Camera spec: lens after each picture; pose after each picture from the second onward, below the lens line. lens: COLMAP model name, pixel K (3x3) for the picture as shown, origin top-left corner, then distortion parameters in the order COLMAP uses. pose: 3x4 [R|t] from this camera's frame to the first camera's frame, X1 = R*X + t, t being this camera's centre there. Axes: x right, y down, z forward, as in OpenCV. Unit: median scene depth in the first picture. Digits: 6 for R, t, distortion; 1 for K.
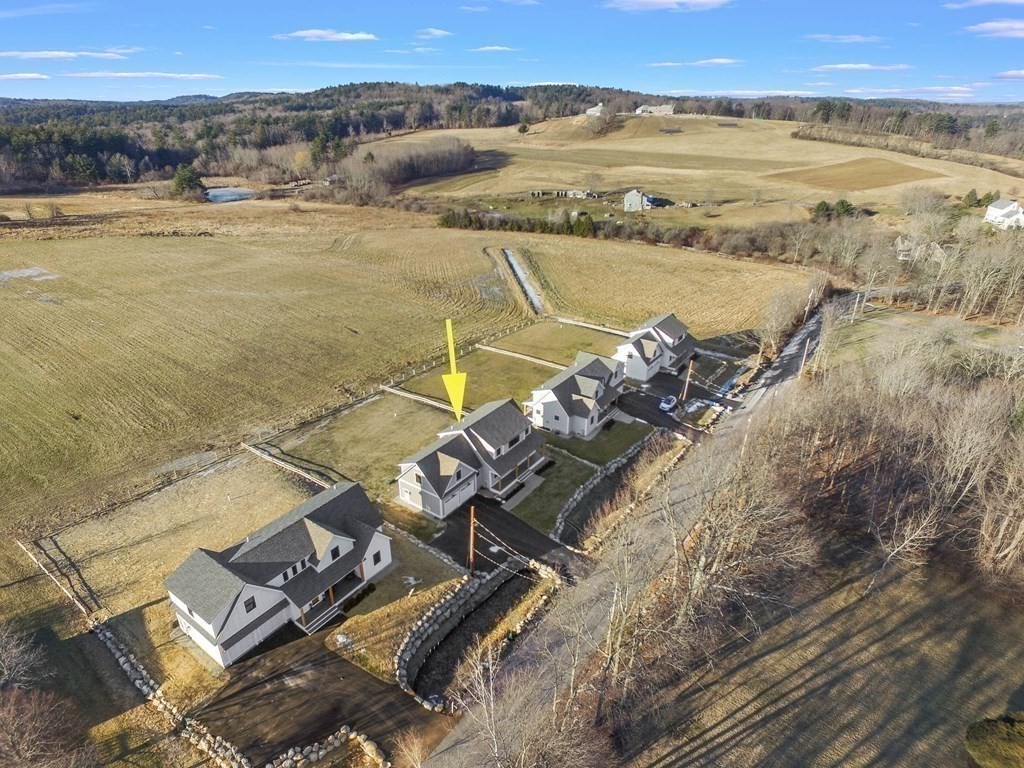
lens RADIAL K [[600.3, 0, 510.1], [0, 600.3, 383.8], [0, 0, 1]] dist [-0.011233, 0.012748]
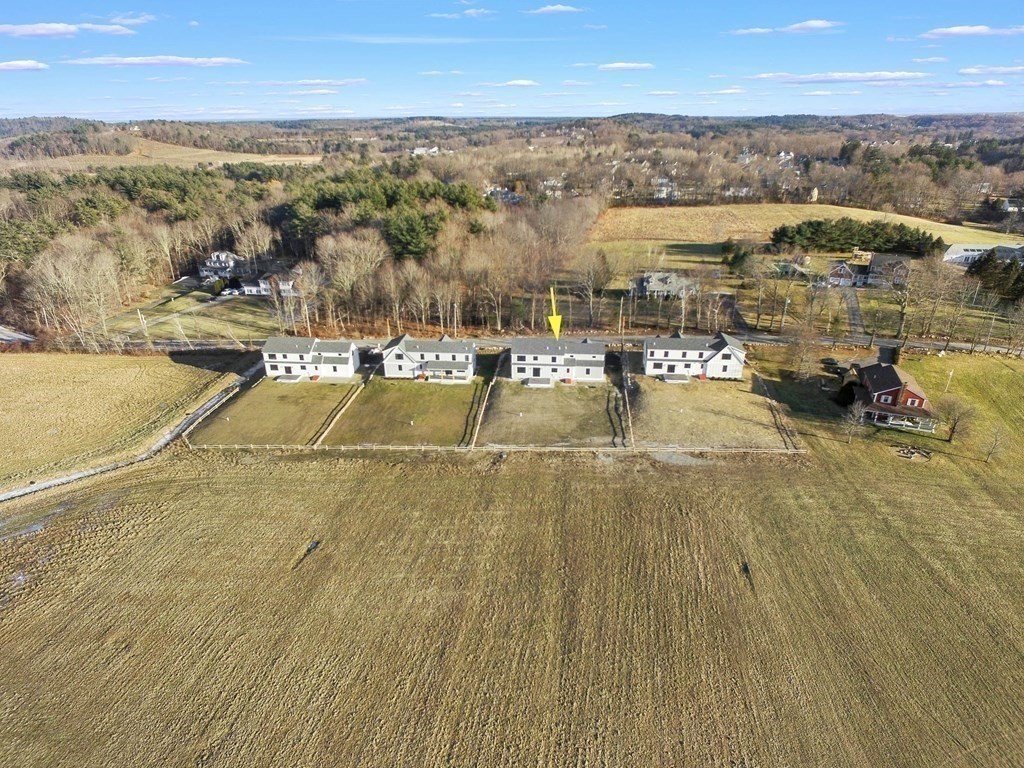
lens RADIAL K [[600.3, 0, 510.1], [0, 600.3, 383.8], [0, 0, 1]] dist [-0.011233, 0.012748]
pose [[-0.496696, -0.358705, 0.790331, -1.065091], [0.376960, 0.731071, 0.568715, -0.652272], [-0.781789, 0.580402, -0.227903, 1.236300]]
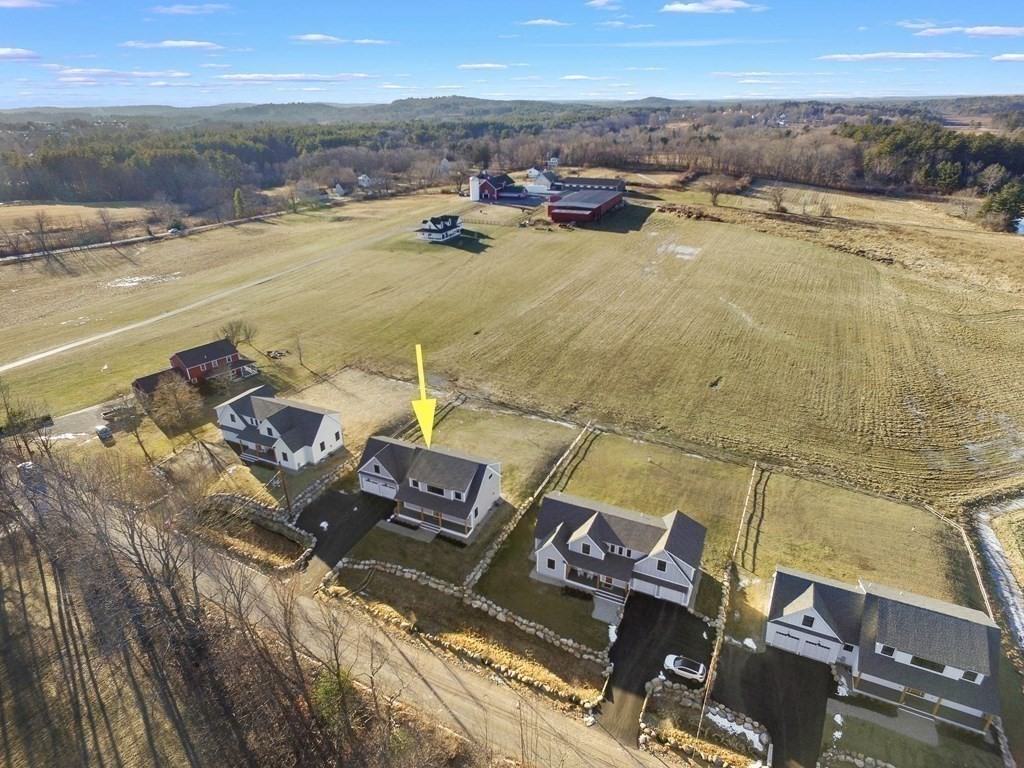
lens RADIAL K [[600.3, 0, 510.1], [0, 600.3, 383.8], [0, 0, 1]] dist [-0.011233, 0.012748]
pose [[0.174055, 0.417617, -0.891796, 0.687896], [-0.414455, 0.852570, 0.318357, -0.345030], [0.893270, 0.314198, 0.321478, 0.606119]]
